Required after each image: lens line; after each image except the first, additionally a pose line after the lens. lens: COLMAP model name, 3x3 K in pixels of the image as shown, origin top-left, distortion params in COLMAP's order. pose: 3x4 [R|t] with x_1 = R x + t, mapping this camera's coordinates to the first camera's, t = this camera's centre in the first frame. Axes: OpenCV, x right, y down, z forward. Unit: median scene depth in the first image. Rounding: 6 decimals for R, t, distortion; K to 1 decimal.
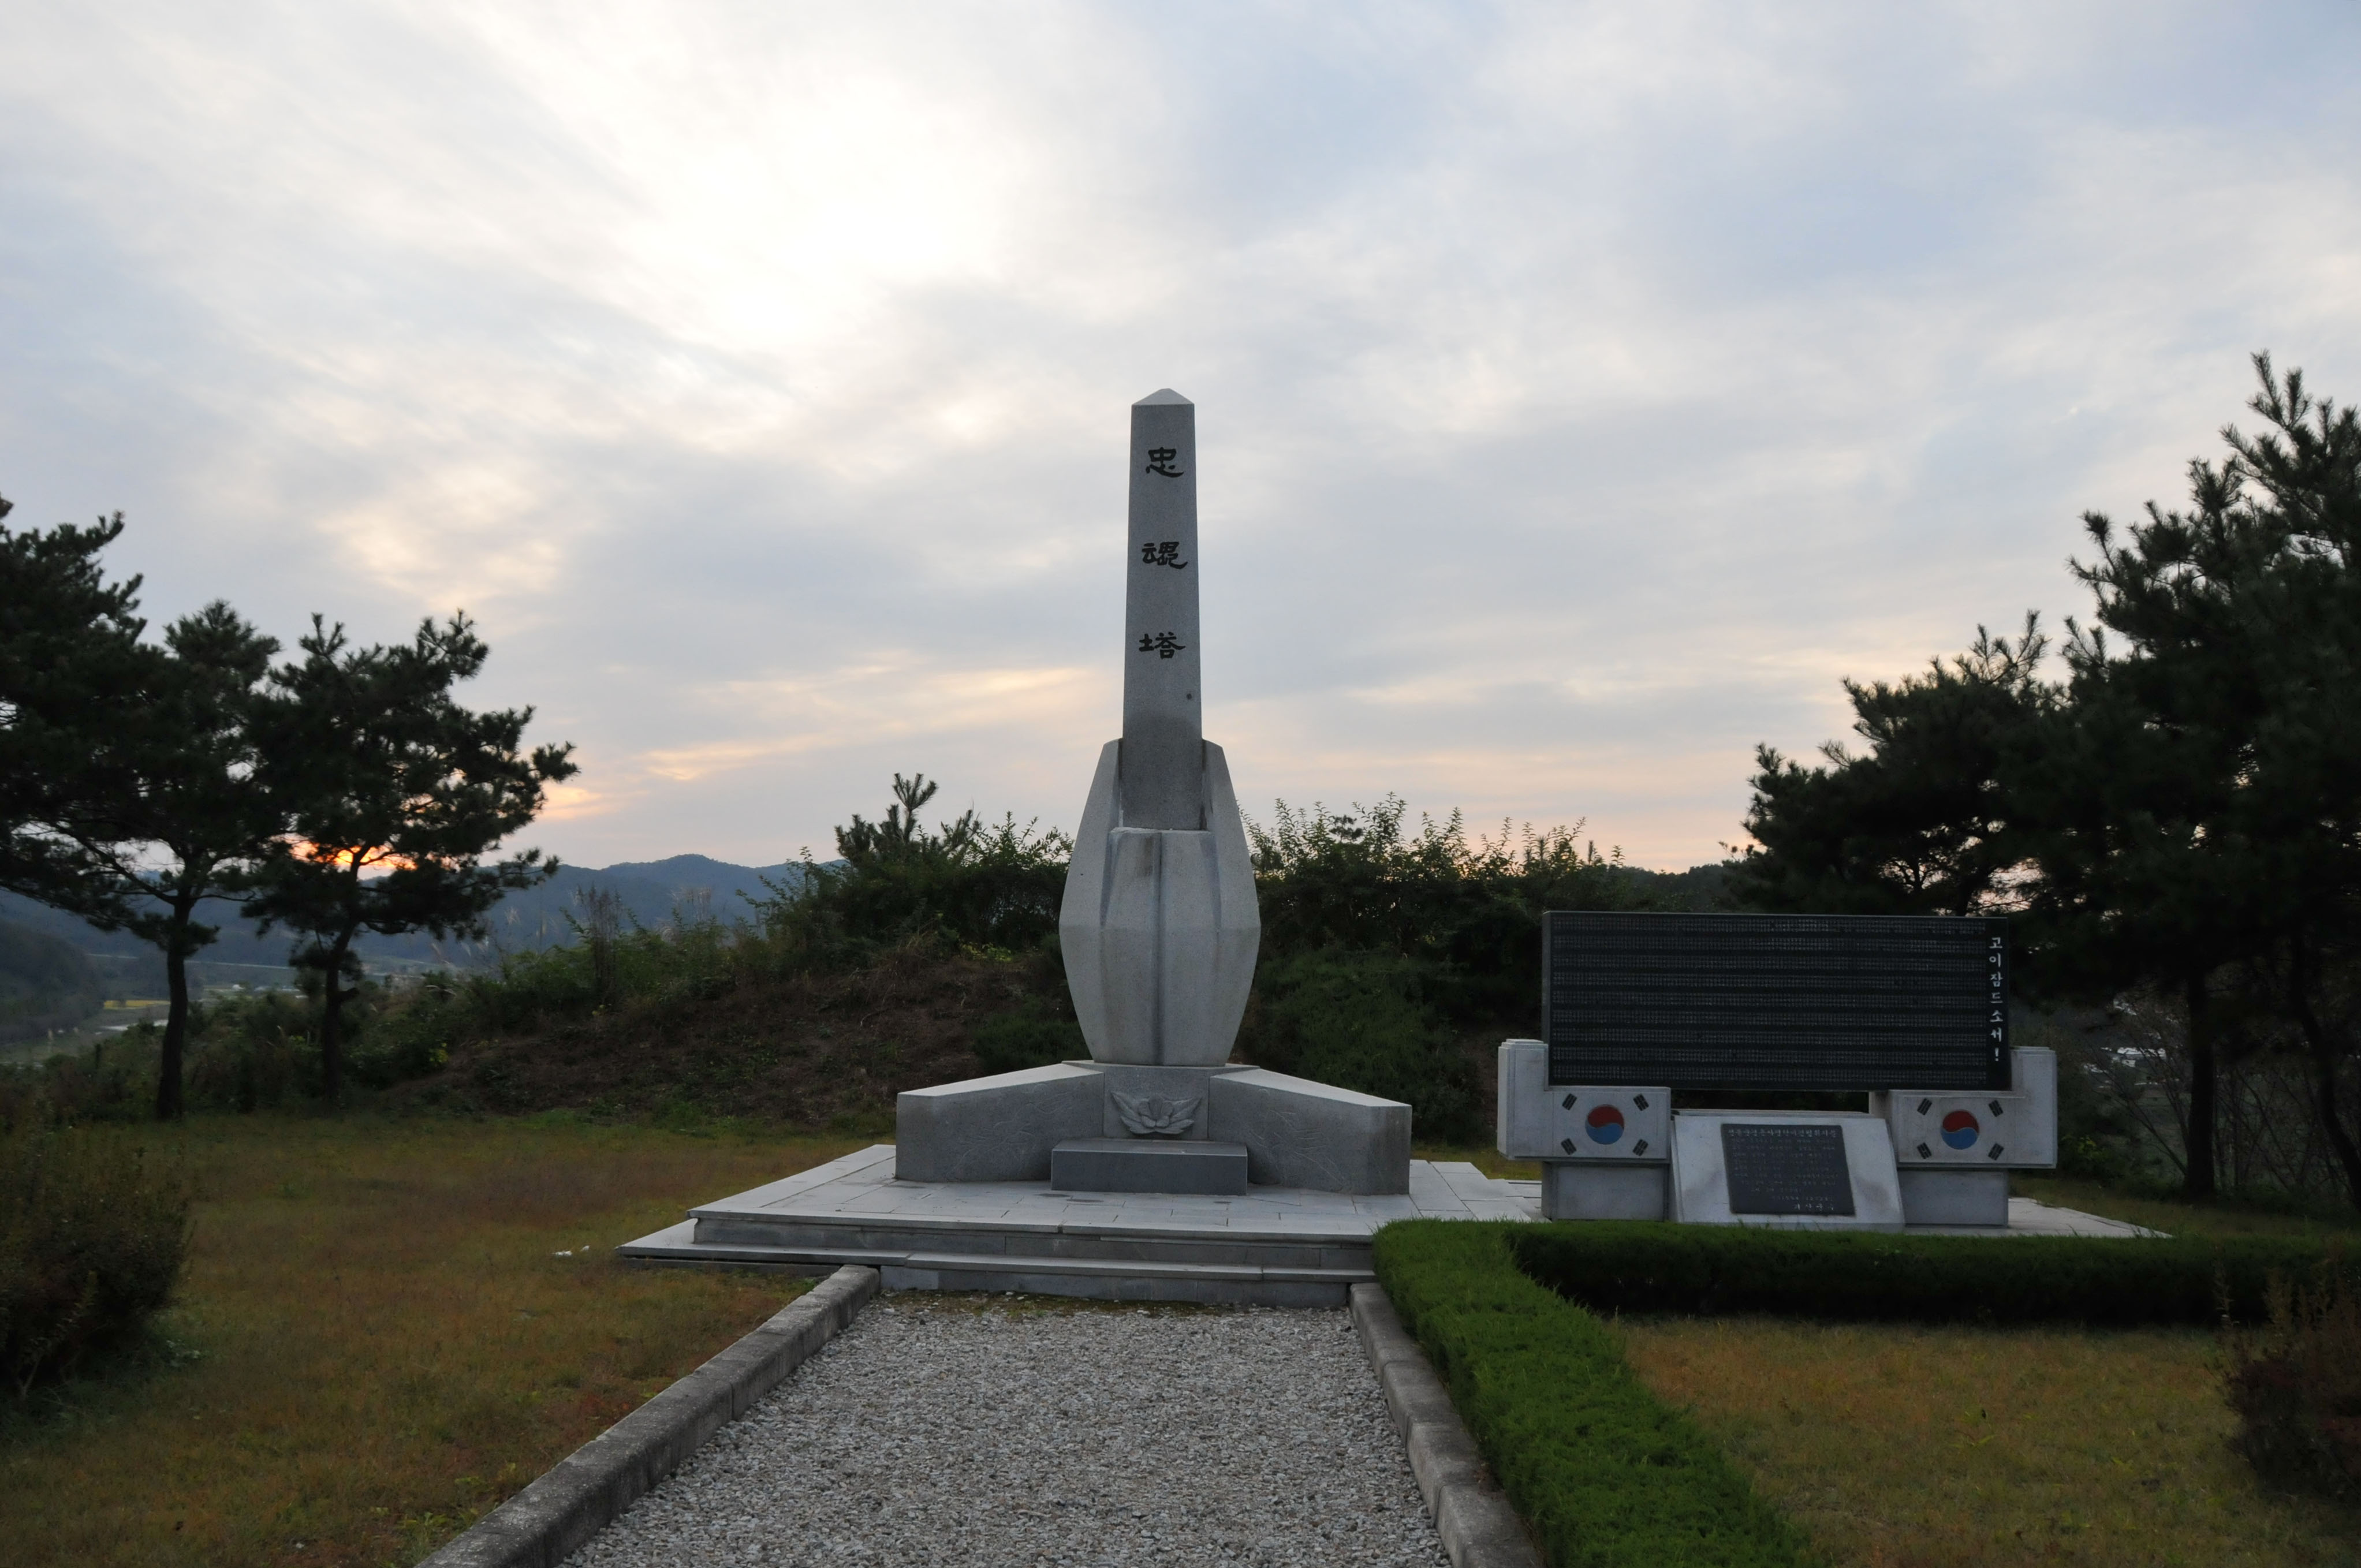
lens RADIAL K [[1872.7, 0, 1143.2], [0, 1872.7, 816.3], [0, 0, 1]] dist [-0.158968, 0.105477]
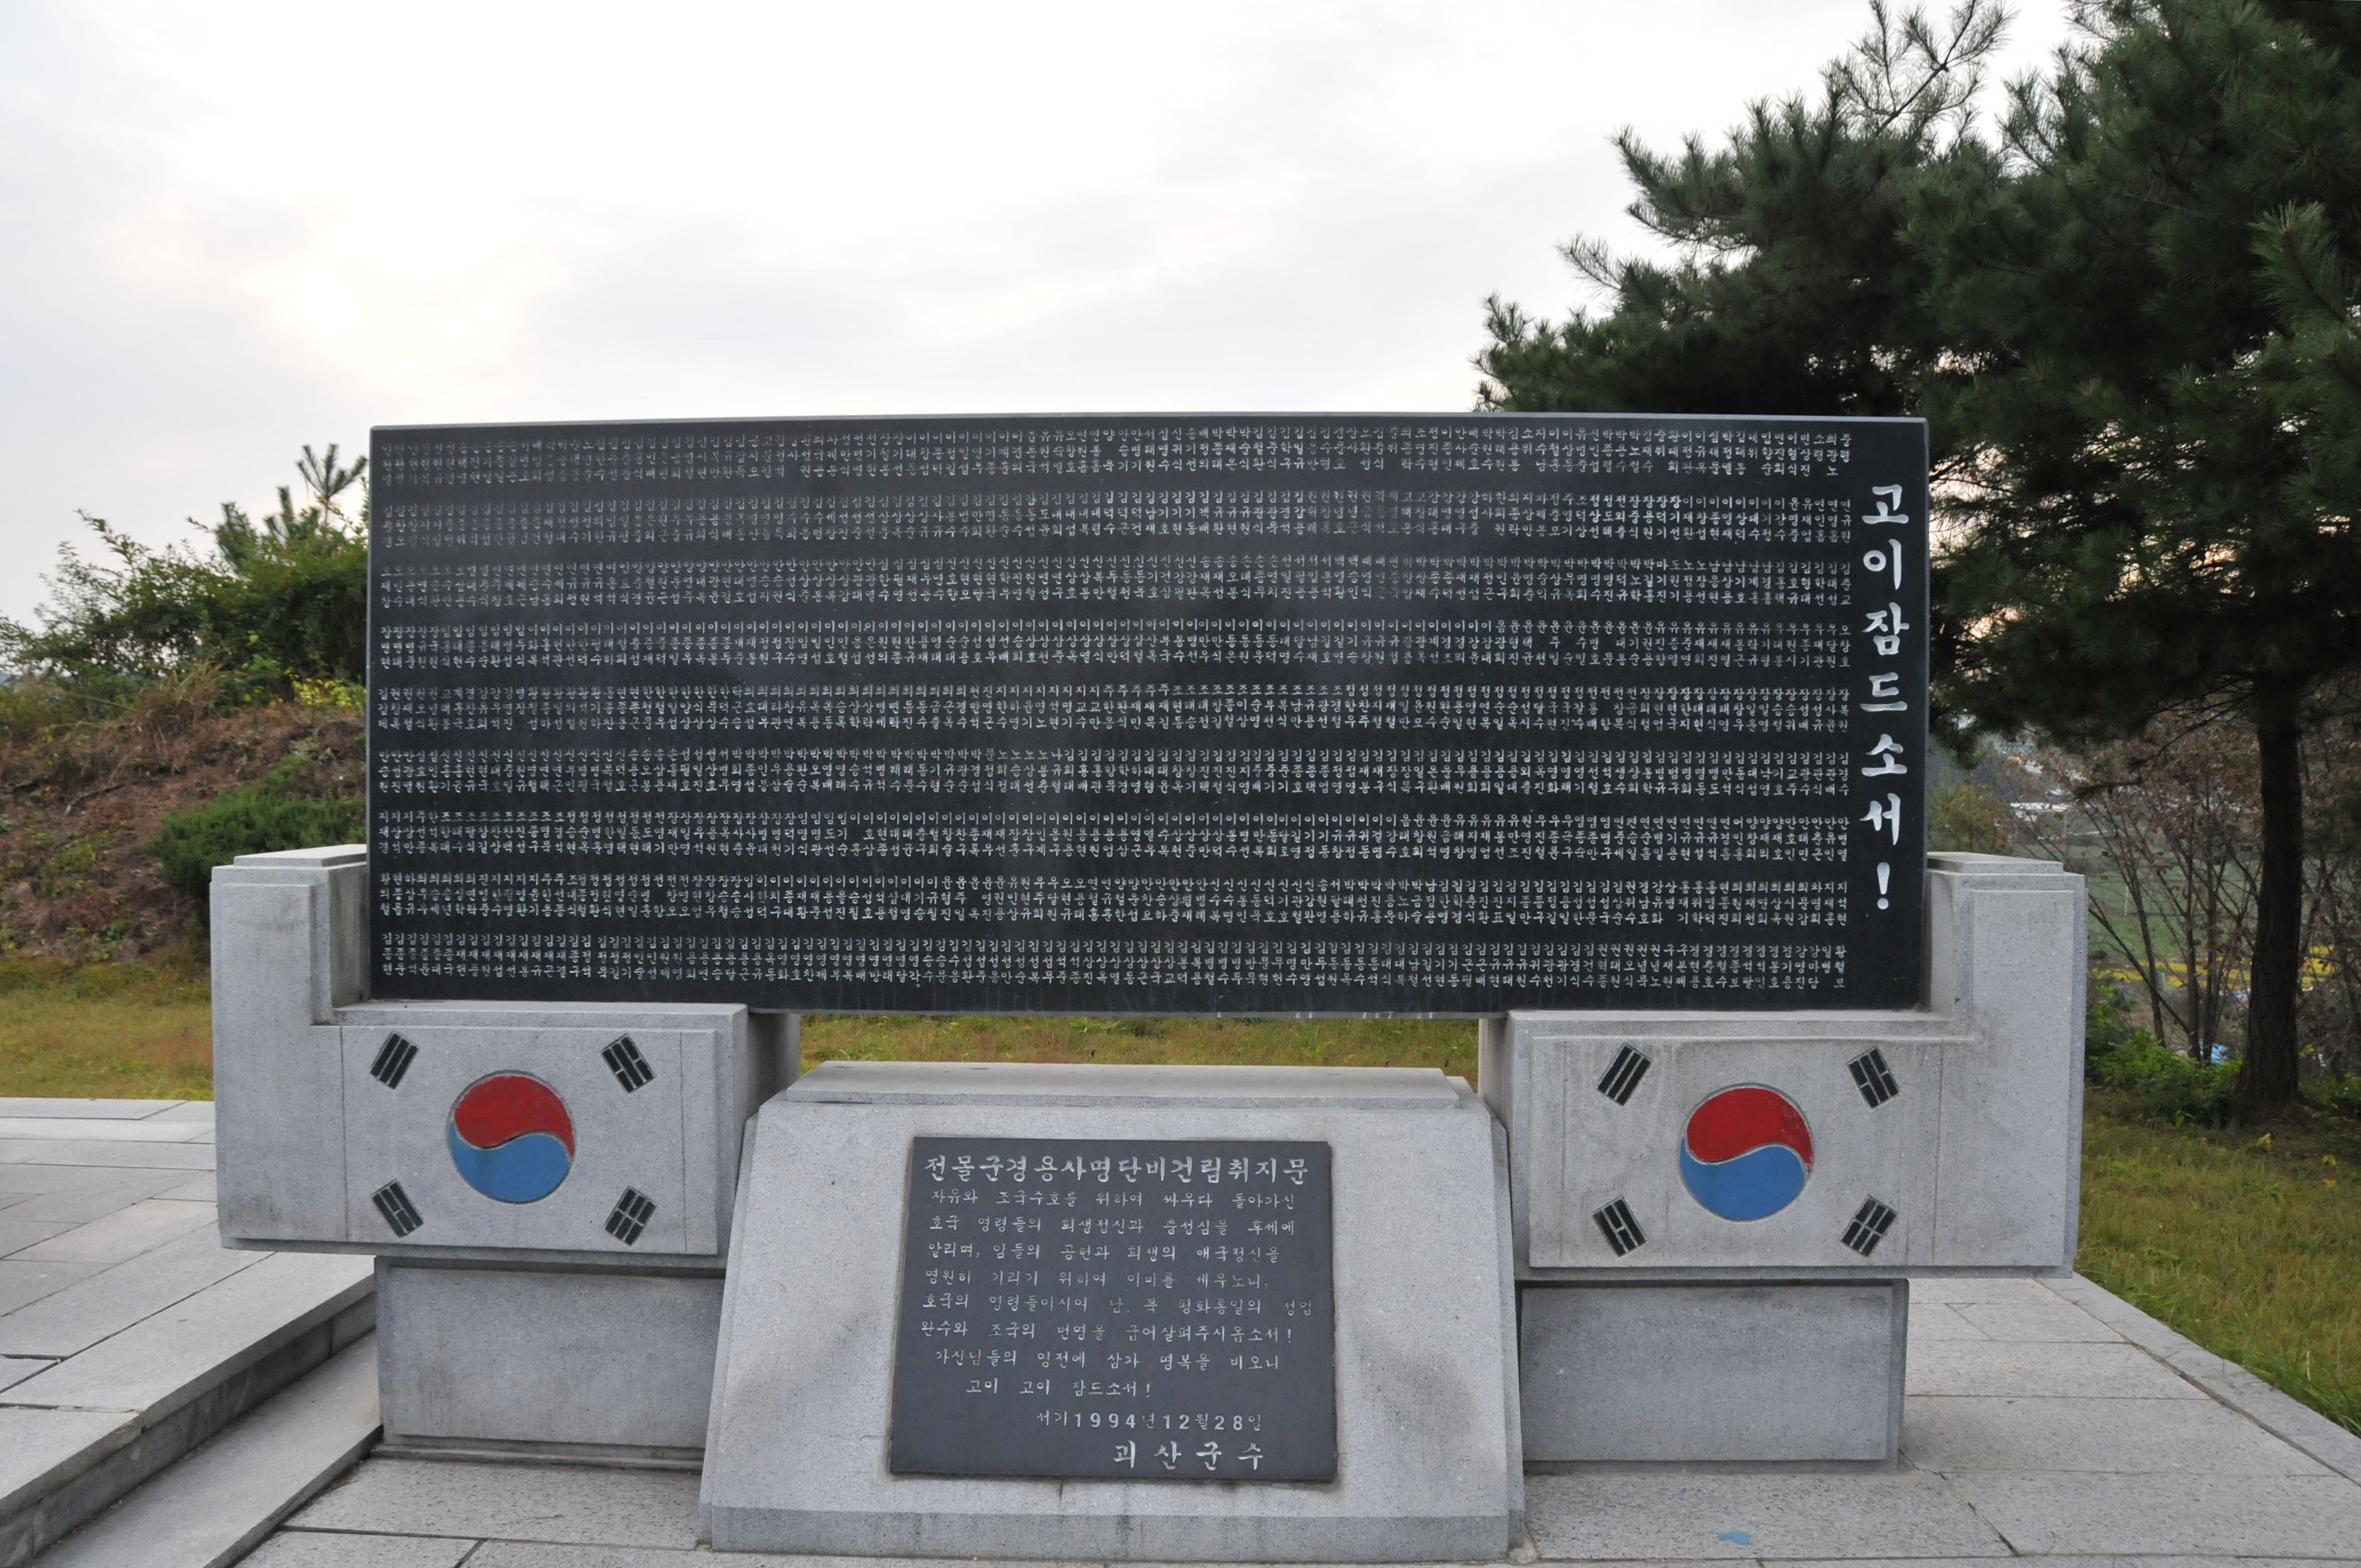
lens RADIAL K [[1872.8, 0, 1143.2], [0, 1872.8, 816.3], [0, 0, 1]] dist [-0.158968, 0.105477]
pose [[0.998941, -0.020459, 0.041210, 0.336957], [0.015353, 0.992581, 0.120609, 0.082040], [-0.043372, -0.119849, 0.991844, 0.708186]]
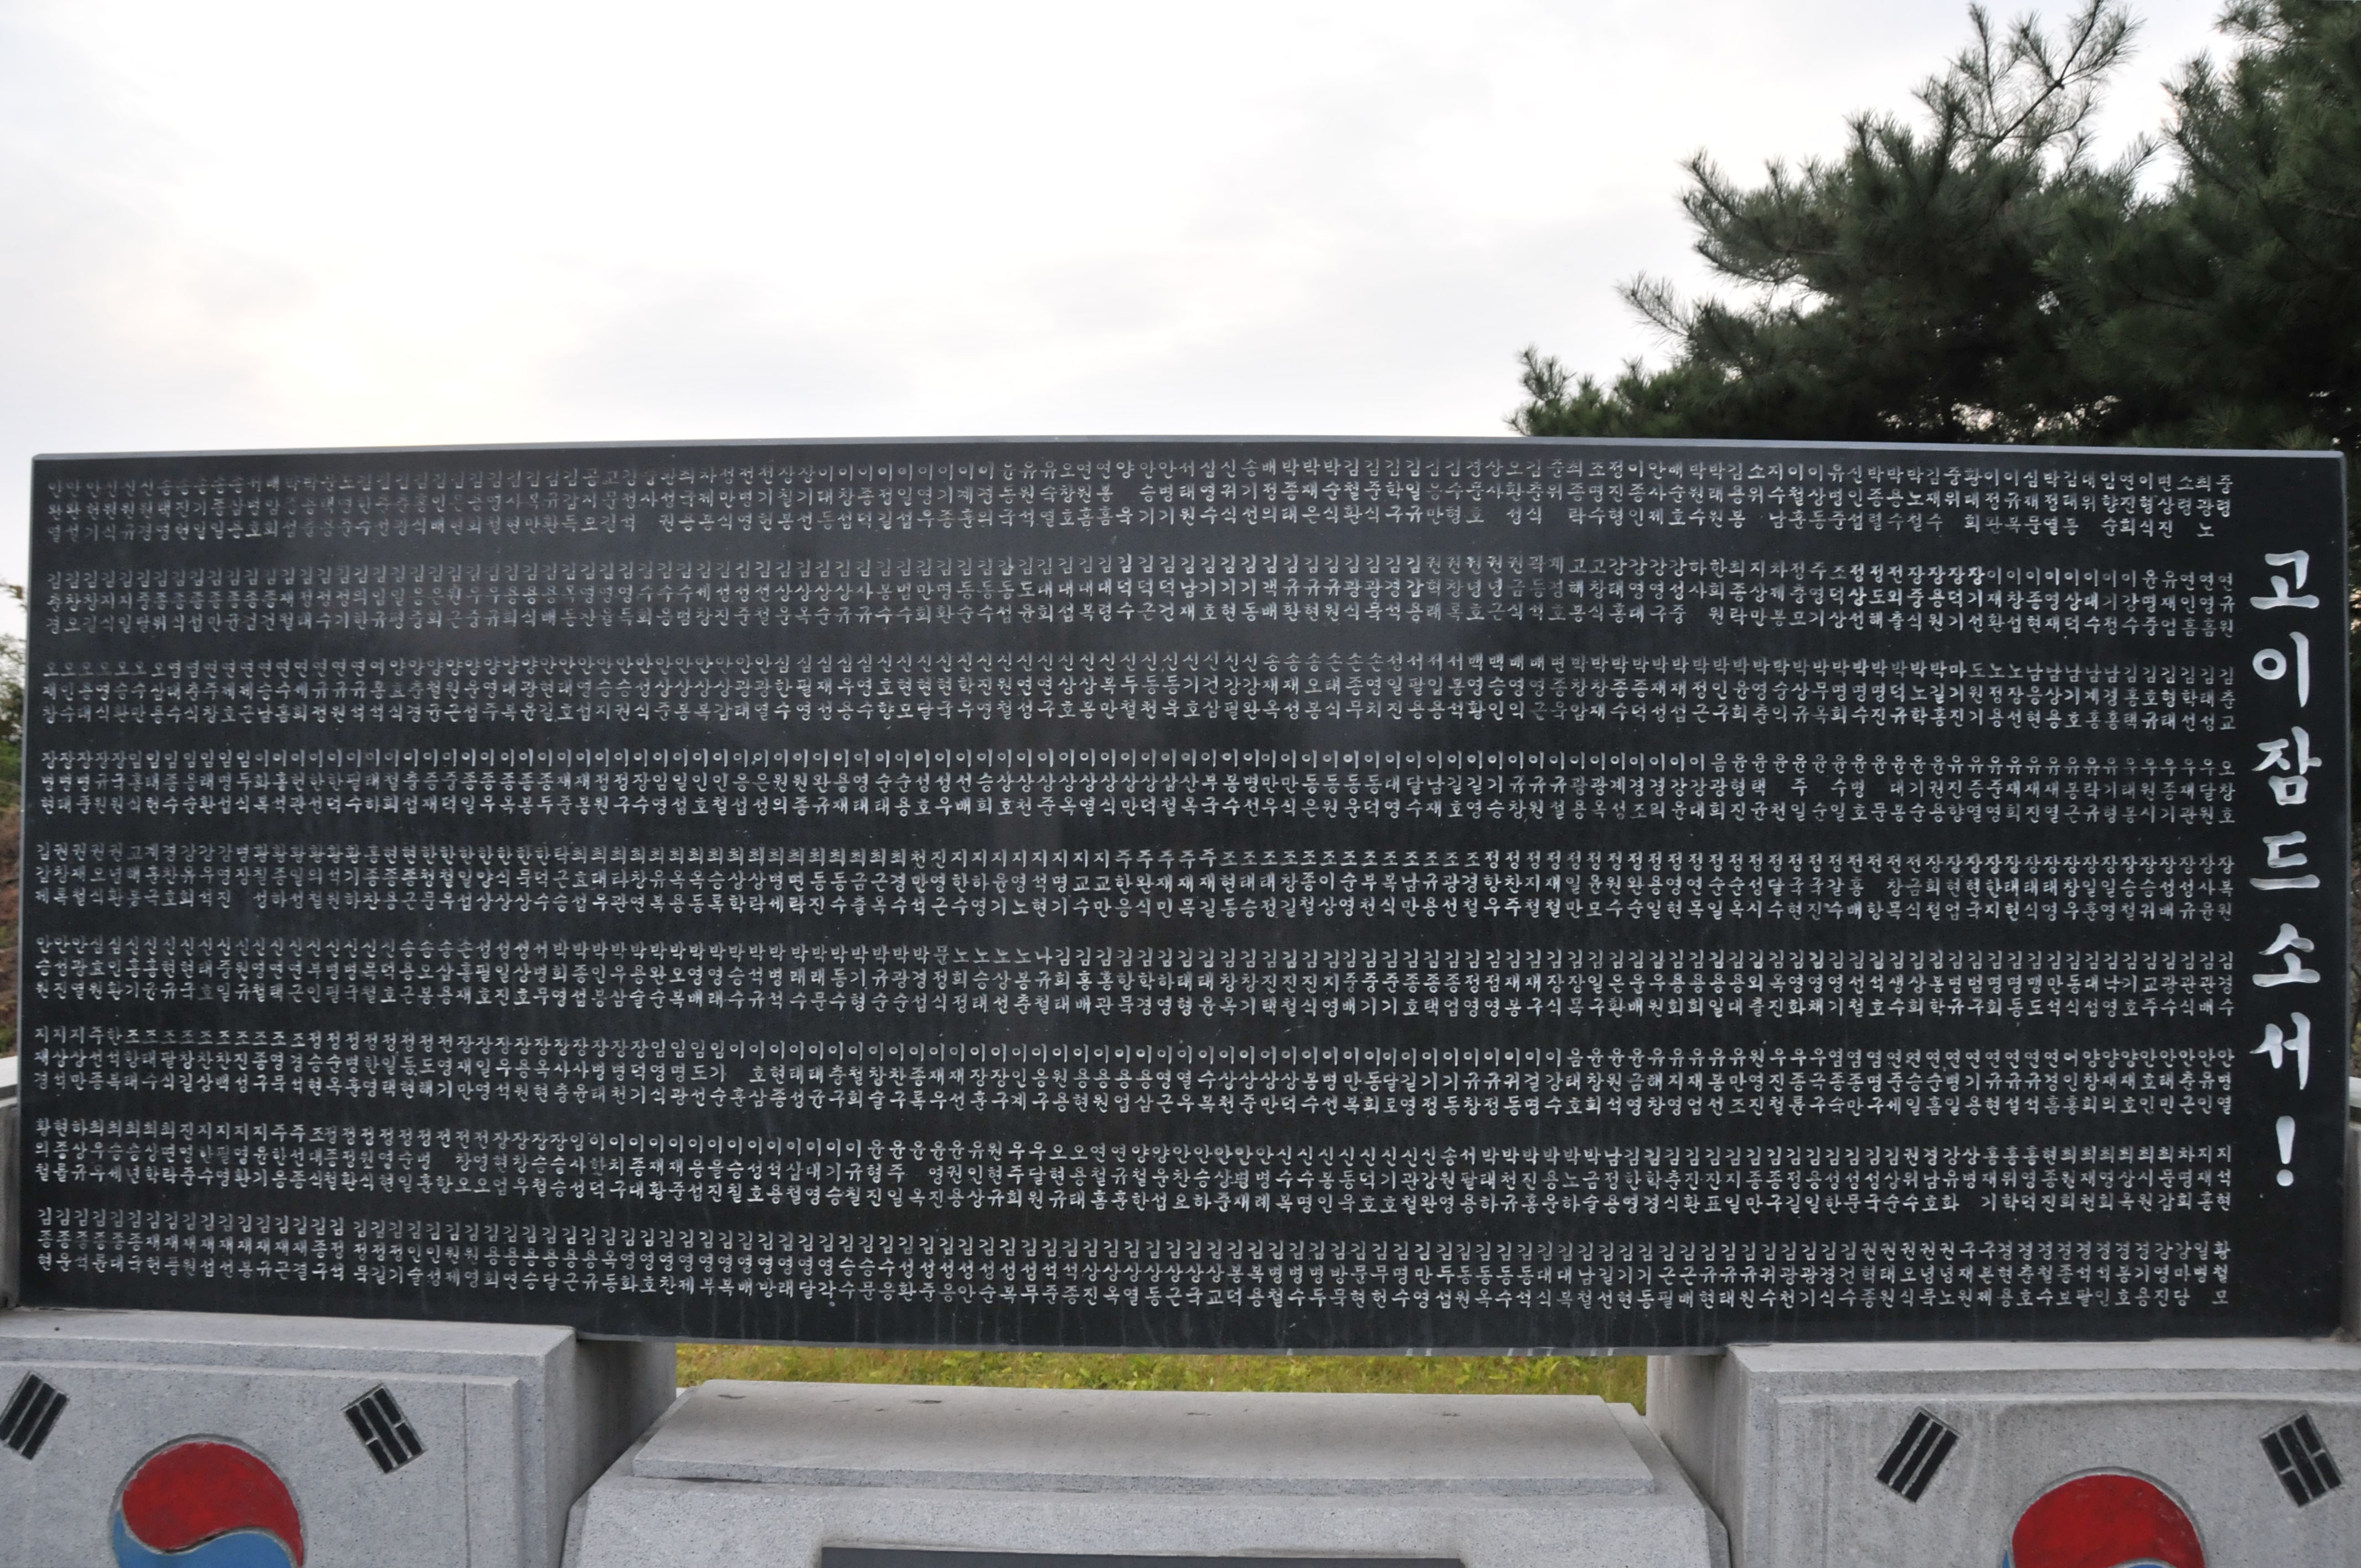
lens RADIAL K [[1872.8, 0, 1143.2], [0, 1872.8, 816.3], [0, 0, 1]] dist [-0.158968, 0.105477]
pose [[0.998731, -0.015500, 0.047912, 0.336930], [0.011554, 0.996600, 0.081572, 0.077746], [-0.049013, -0.080915, 0.995515, 0.811728]]
